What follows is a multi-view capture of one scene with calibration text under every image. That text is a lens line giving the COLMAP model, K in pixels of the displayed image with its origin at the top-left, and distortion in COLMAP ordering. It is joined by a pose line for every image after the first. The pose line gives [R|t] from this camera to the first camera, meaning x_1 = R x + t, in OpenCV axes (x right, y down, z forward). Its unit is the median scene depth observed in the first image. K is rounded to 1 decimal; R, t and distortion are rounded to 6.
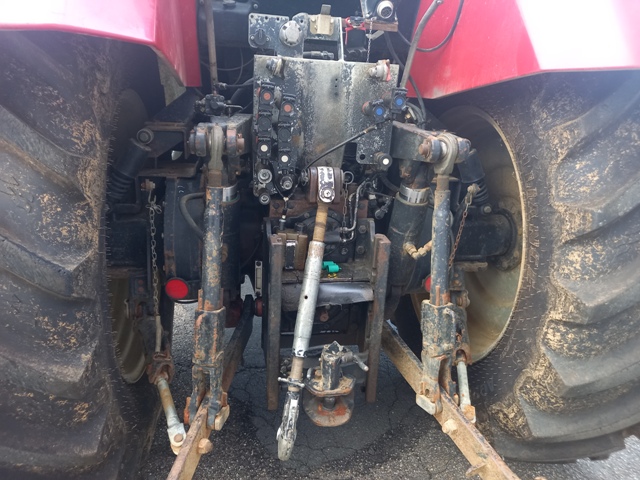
lens RADIAL K [[461.5, 0, 320.0], [0, 461.5, 240.0], [0, 0, 1]] dist [0.028567, -0.001587]
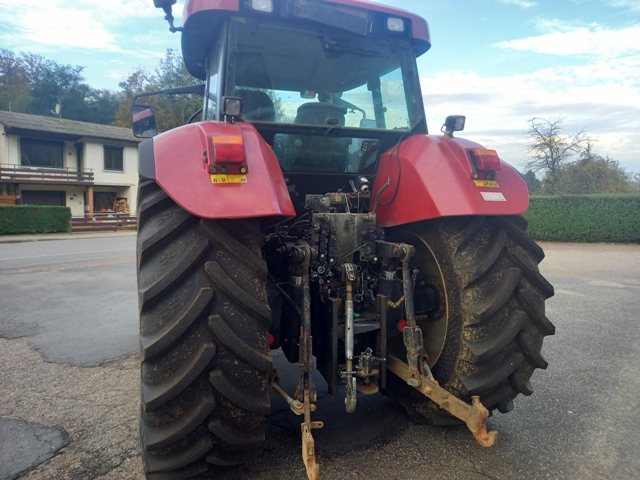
lens RADIAL K [[461.5, 0, 320.0], [0, 461.5, 240.0], [0, 0, 1]] dist [0.028567, -0.001587]
pose [[0.978924, -0.060971, 0.194912, -0.494669], [0.107955, 0.964643, -0.240438, 0.213216], [-0.173361, 0.256412, 0.950894, -0.915434]]
